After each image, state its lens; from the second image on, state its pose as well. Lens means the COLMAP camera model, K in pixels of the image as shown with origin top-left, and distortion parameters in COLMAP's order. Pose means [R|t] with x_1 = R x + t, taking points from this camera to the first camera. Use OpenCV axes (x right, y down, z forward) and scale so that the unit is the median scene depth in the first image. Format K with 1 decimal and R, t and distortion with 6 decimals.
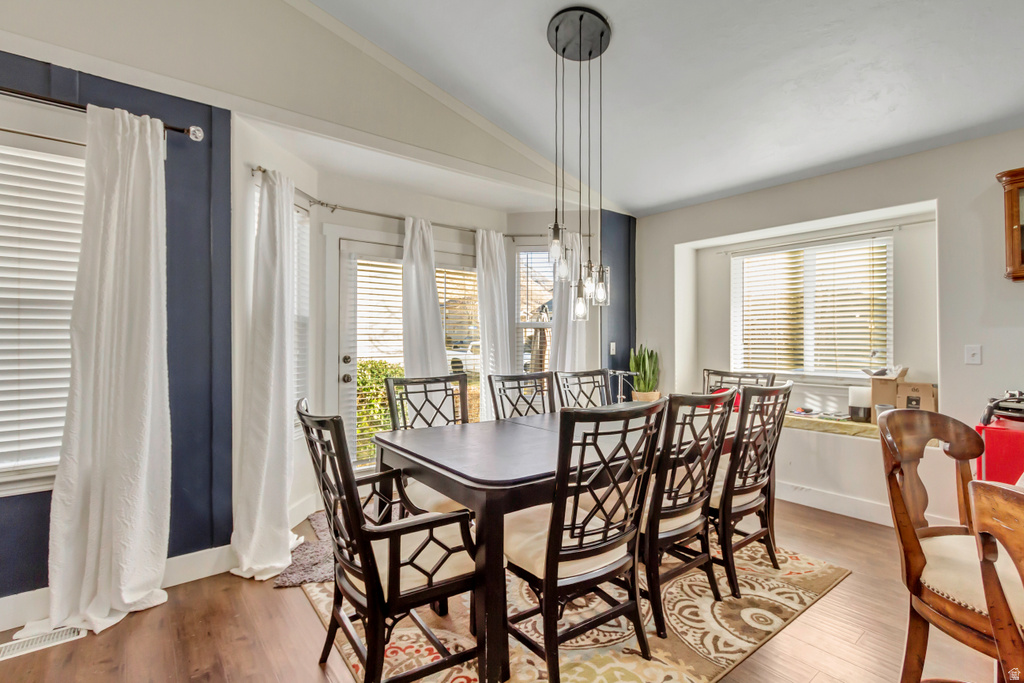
lens RADIAL K [[474.4, 0, 512.0], [0, 474.4, 341.5], [0, 0, 1]] dist [0.002112, 0.000133]
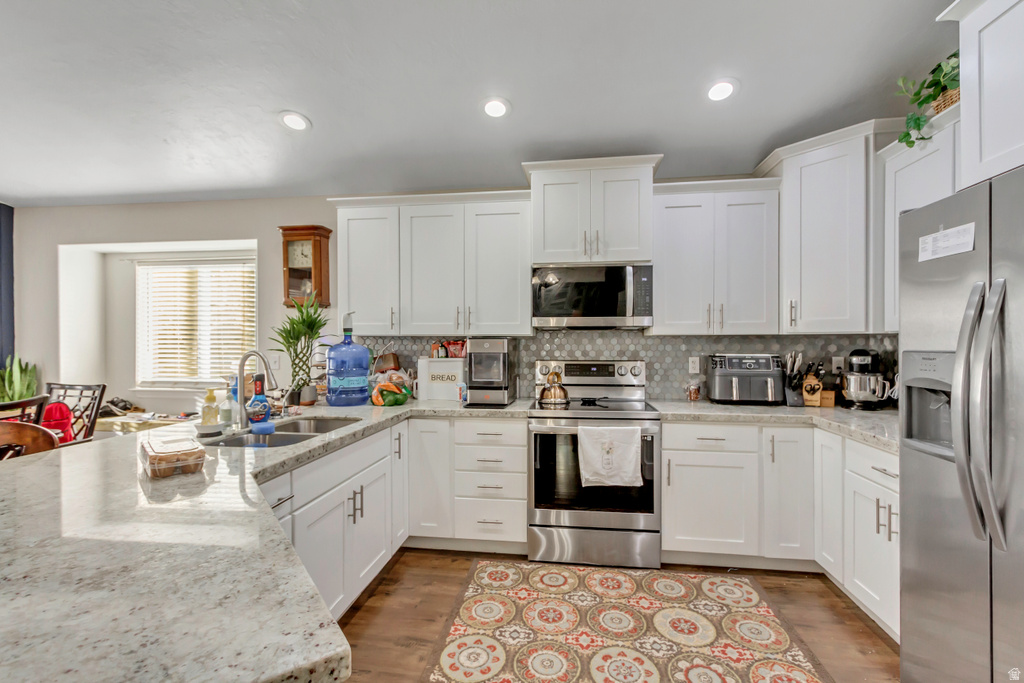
lens RADIAL K [[474.4, 0, 512.0], [0, 474.4, 341.5], [0, 0, 1]] dist [0.002112, 0.000133]
pose [[0.725572, -0.006183, 0.688118, 0.383106], [0.006201, 0.999978, 0.002446, -0.019724], [-0.688118, 0.002492, 0.725594, -0.284525]]
